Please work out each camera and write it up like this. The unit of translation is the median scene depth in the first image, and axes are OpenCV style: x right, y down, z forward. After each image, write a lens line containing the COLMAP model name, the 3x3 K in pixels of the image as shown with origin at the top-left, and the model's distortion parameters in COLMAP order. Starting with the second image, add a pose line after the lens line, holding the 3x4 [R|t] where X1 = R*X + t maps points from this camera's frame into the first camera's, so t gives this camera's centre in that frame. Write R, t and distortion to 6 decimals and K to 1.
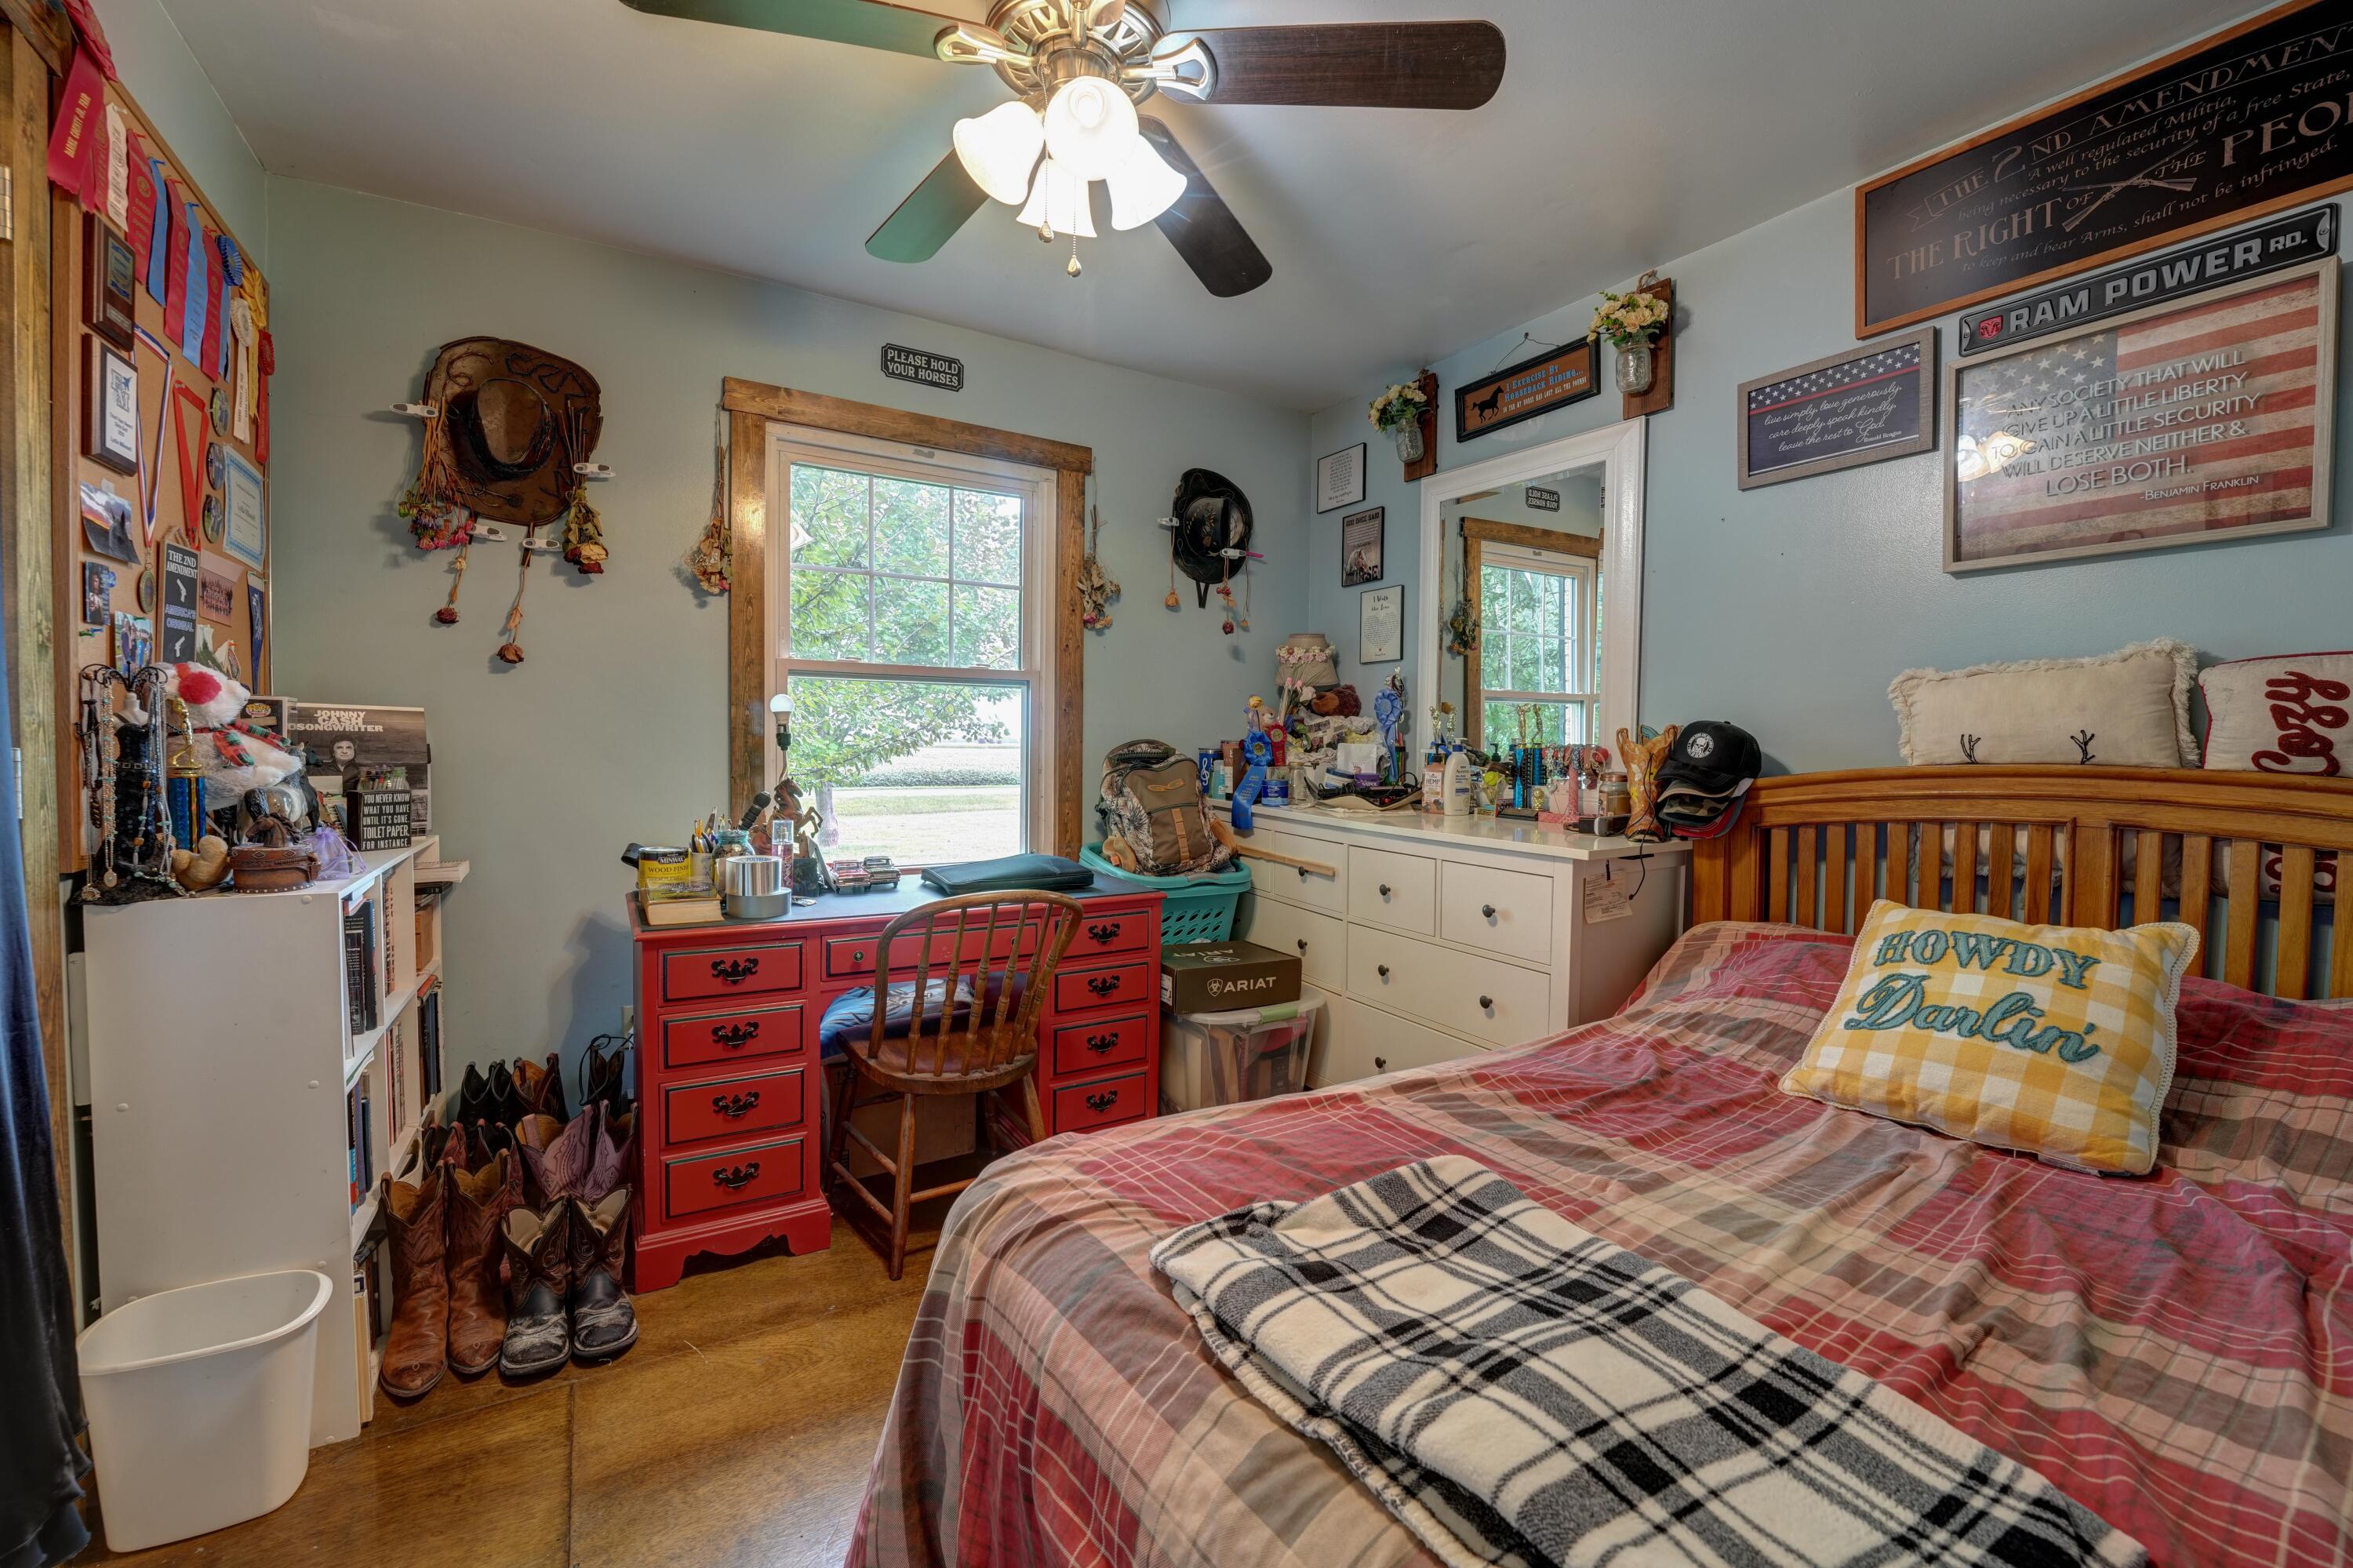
lens RADIAL K [[949.9, 0, 1180.1], [0, 949.9, 775.2], [0, 0, 1]] dist [-0.030155, 0.005528]
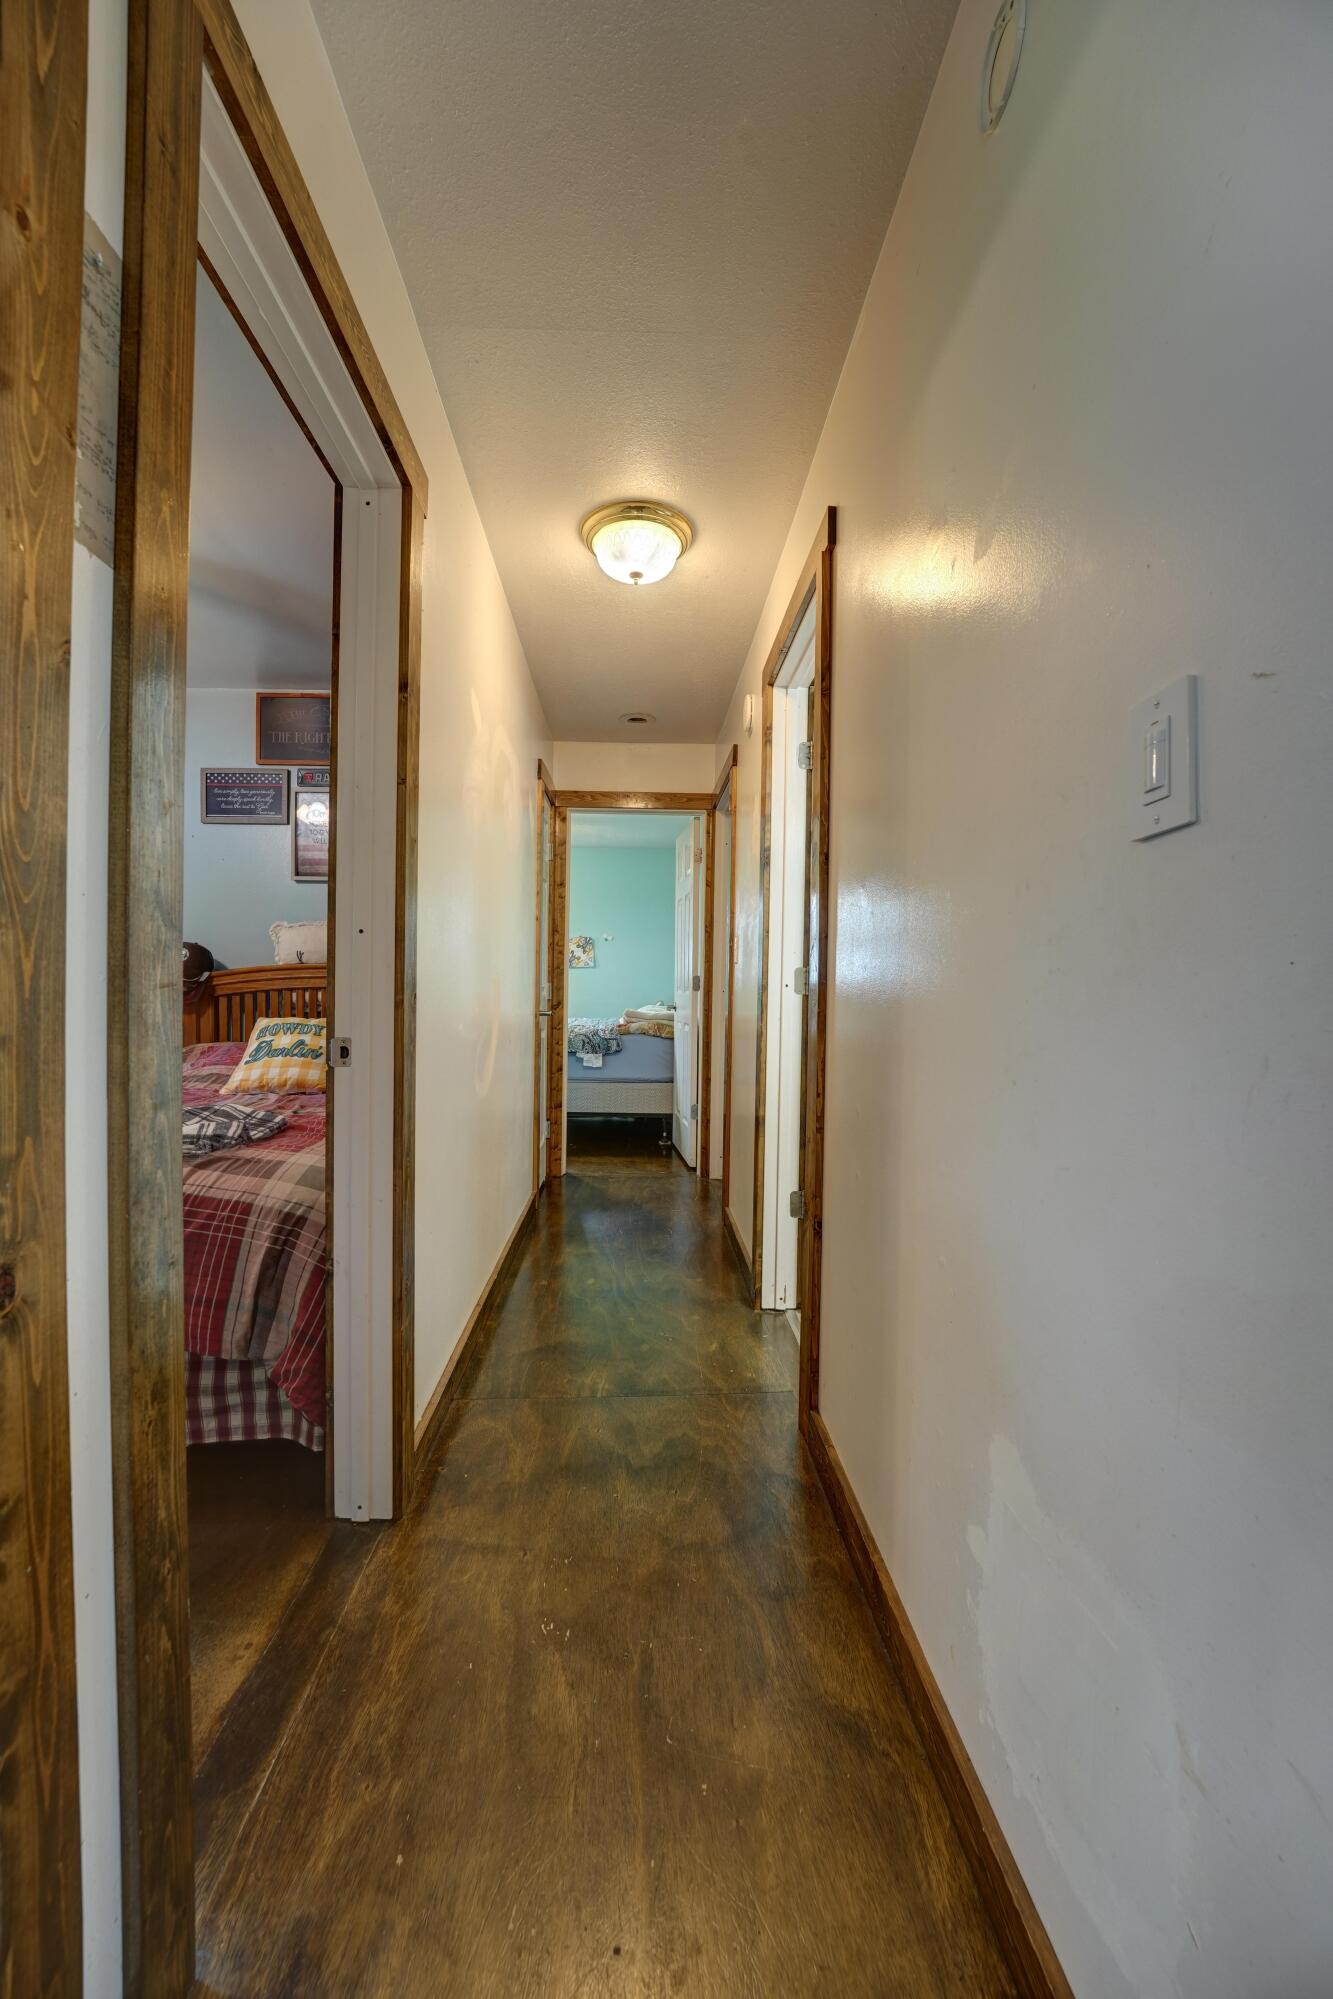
lens RADIAL K [[807.0, 0, 666.5], [0, 807.0, 999.5], [0, 0, 1]] dist [-0.030155, 0.005528]
pose [[0.501228, -0.014198, 0.865199, -0.397458], [0.020819, 0.999774, 0.004345, 0.079769], [-0.865065, 0.015835, 0.501410, -0.732748]]
